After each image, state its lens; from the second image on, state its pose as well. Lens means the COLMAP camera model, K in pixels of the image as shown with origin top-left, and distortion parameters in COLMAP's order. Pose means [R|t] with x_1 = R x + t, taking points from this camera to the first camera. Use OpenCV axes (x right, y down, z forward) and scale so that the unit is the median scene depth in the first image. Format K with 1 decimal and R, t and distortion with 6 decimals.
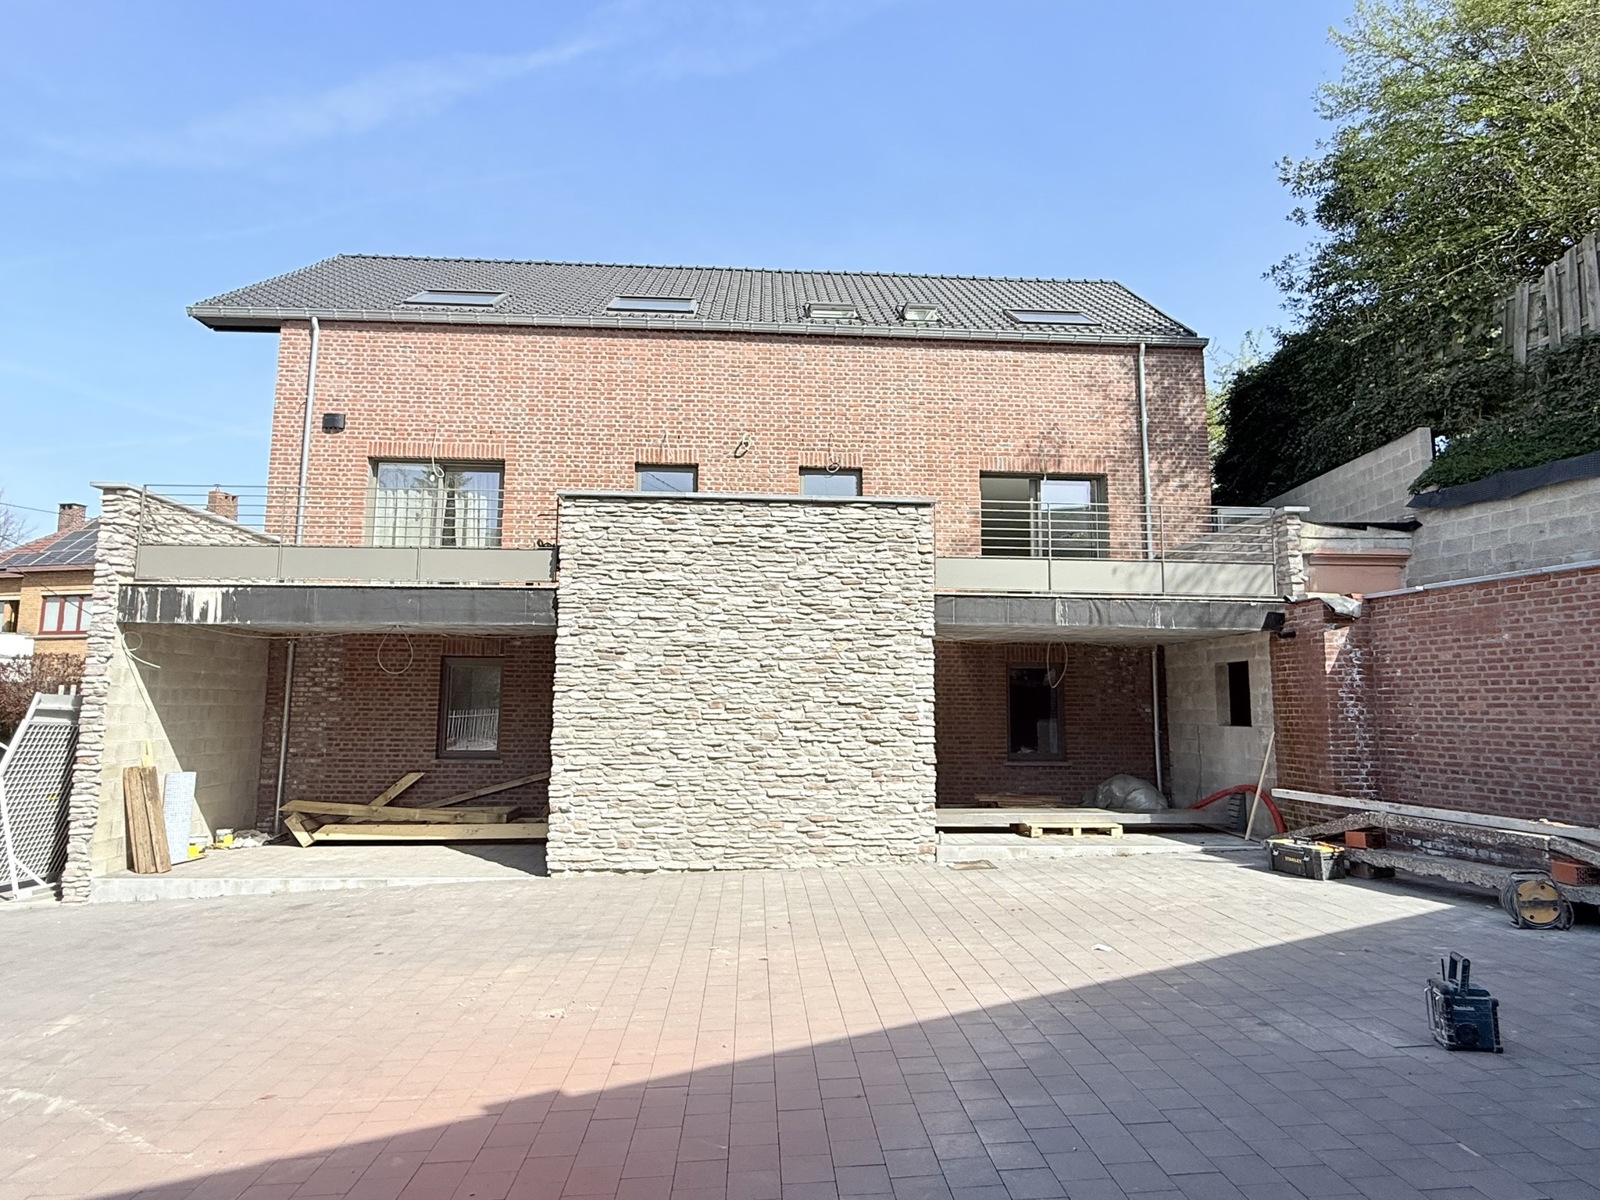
lens RADIAL K [[892.3, 0, 800.6], [0, 892.3, 602.6], [0, 0, 1]] dist [0.003085, 0.000124]
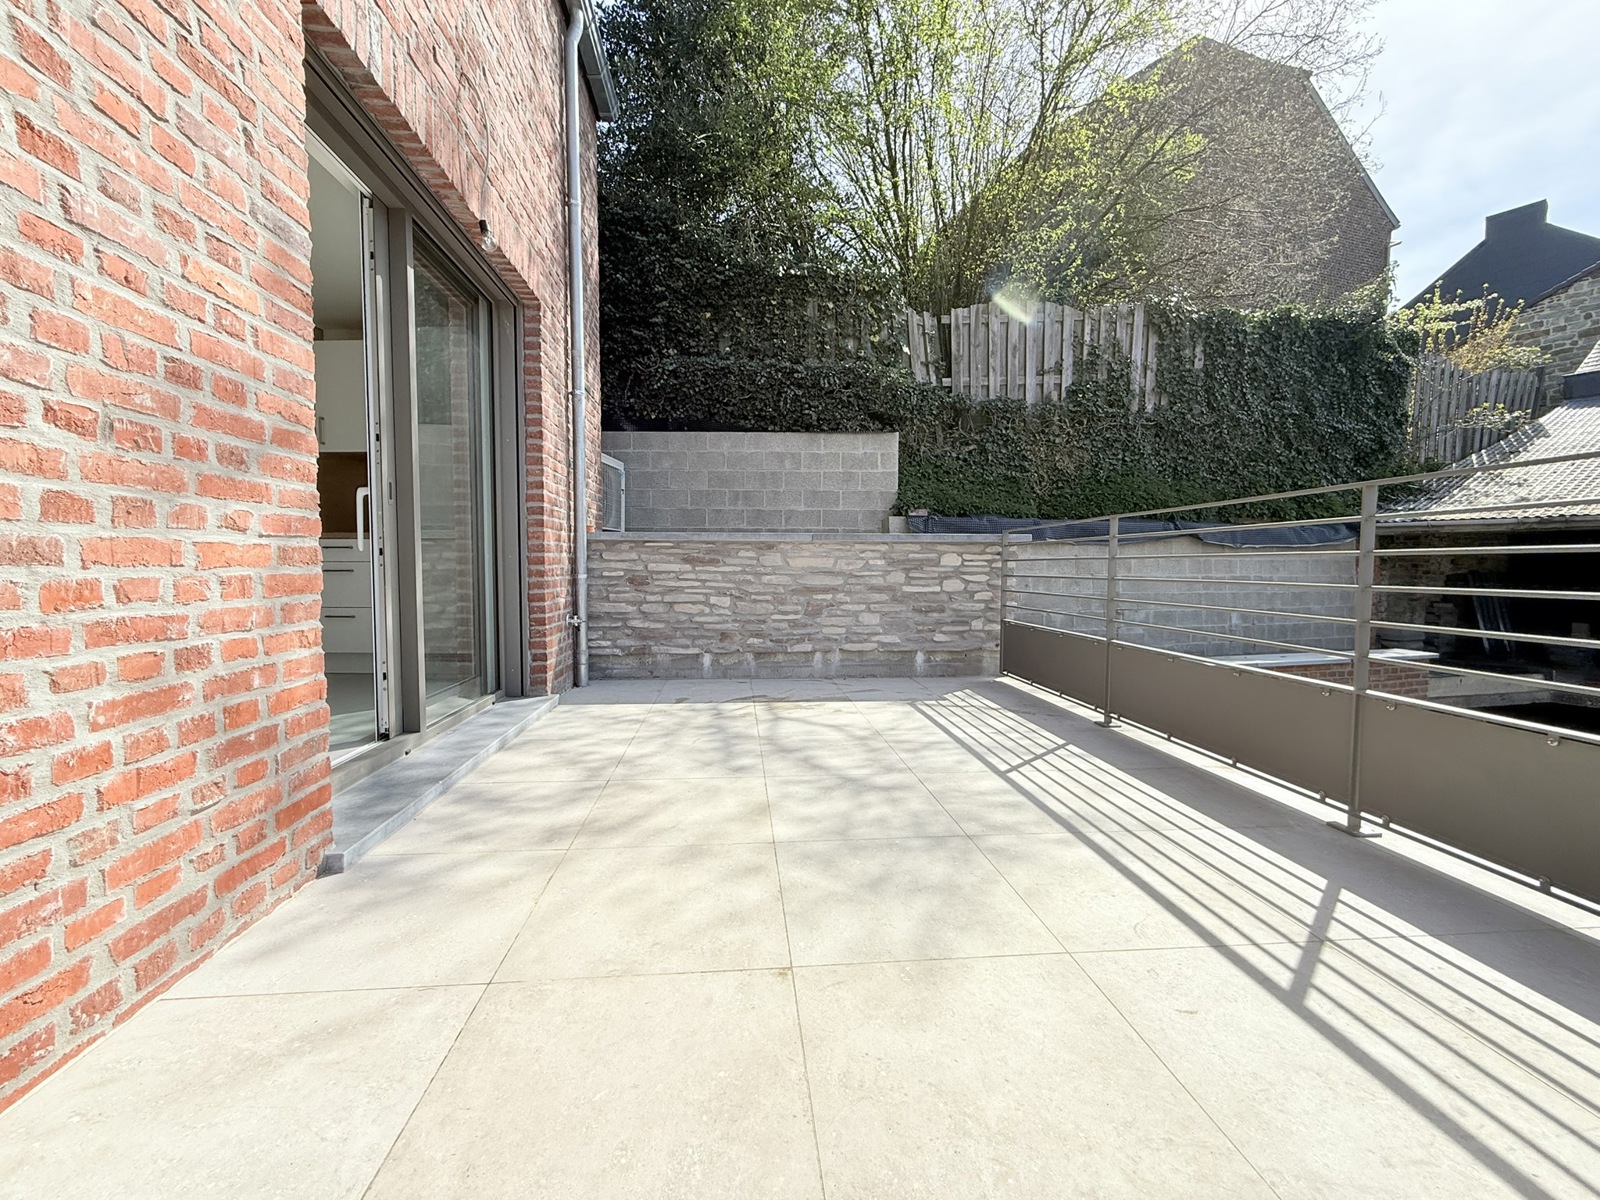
lens RADIAL K [[638.8, 0, 789.9], [0, 638.8, 594.5], [0, 0, 1]] dist [-0.002603, 0.000138]
pose [[-0.032841, -0.058356, 0.997756, 0.074942], [-0.112351, 0.992182, 0.054332, -0.052573], [-0.993126, -0.110315, -0.039141, 0.890994]]
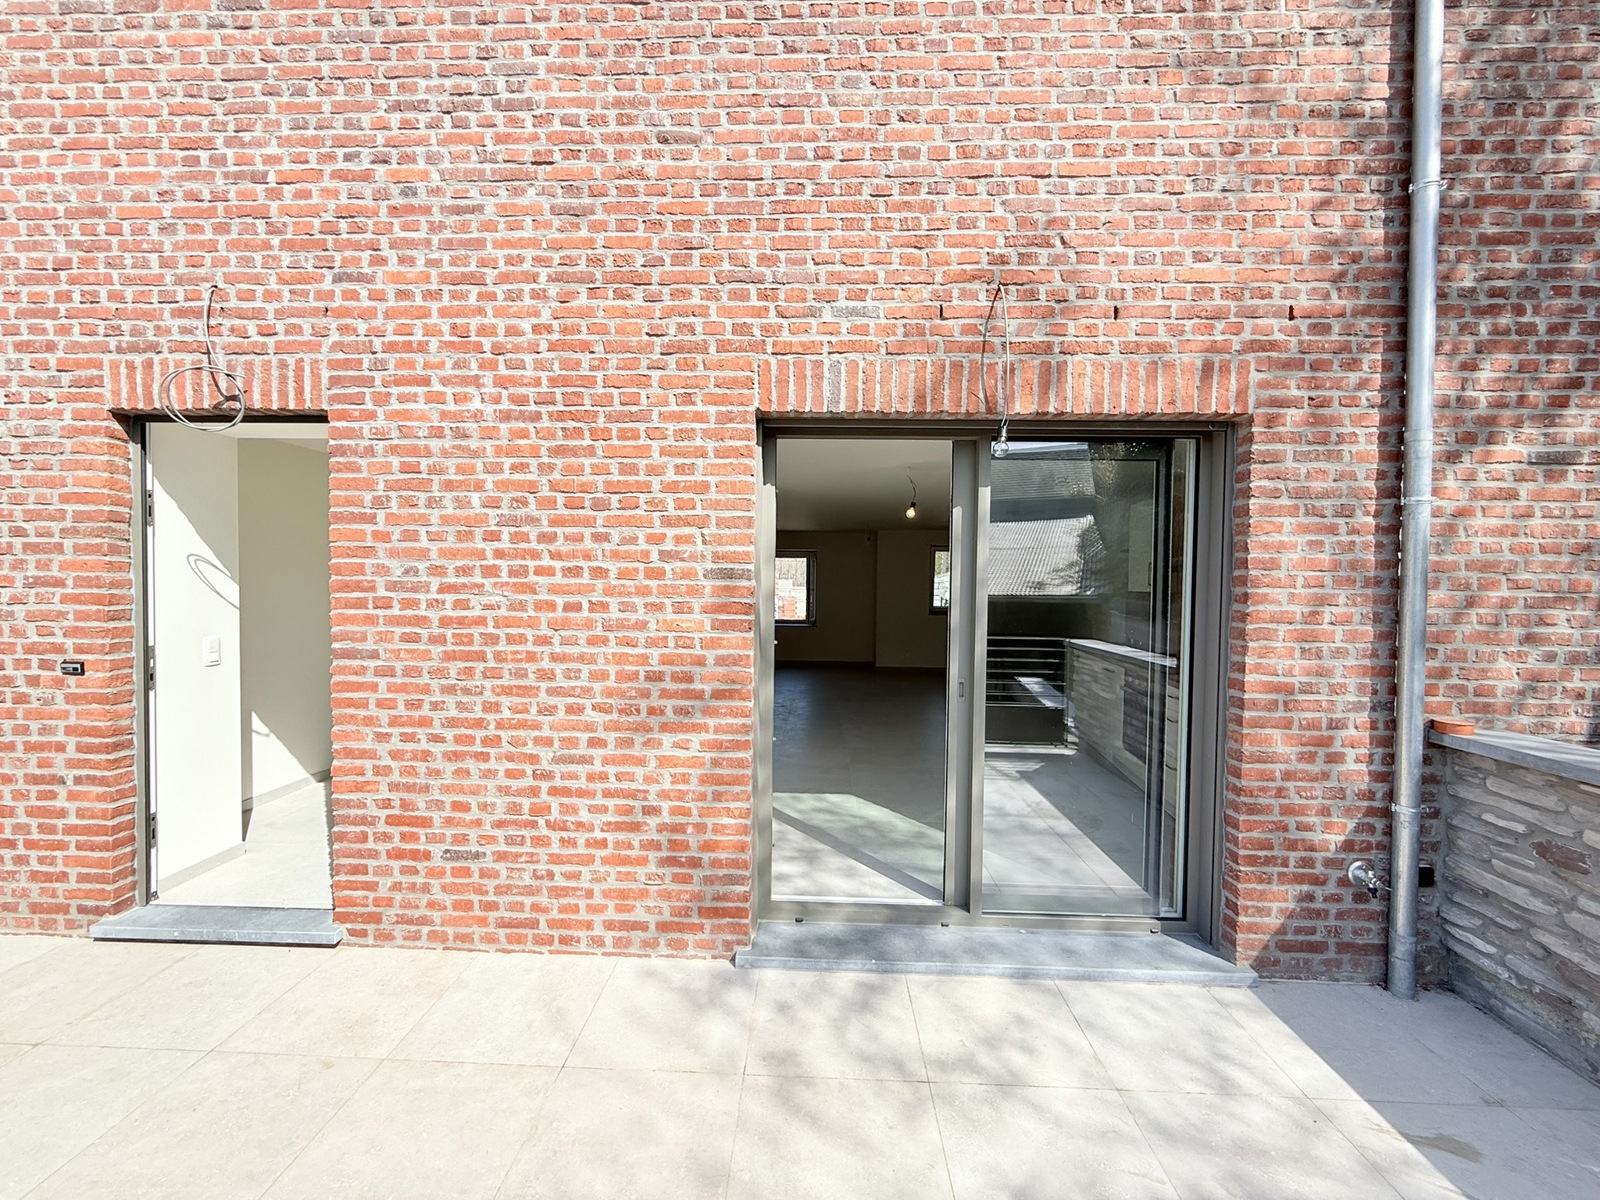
lens RADIAL K [[638.8, 0, 794.0], [0, 638.8, 598.5], [0, 0, 1]] dist [-0.002603, 0.000138]
pose [[0.996149, 0.004362, -0.087564, 0.227312], [0.007483, 0.990885, 0.134500, -0.116972], [0.087352, -0.134638, 0.987037, 0.795700]]
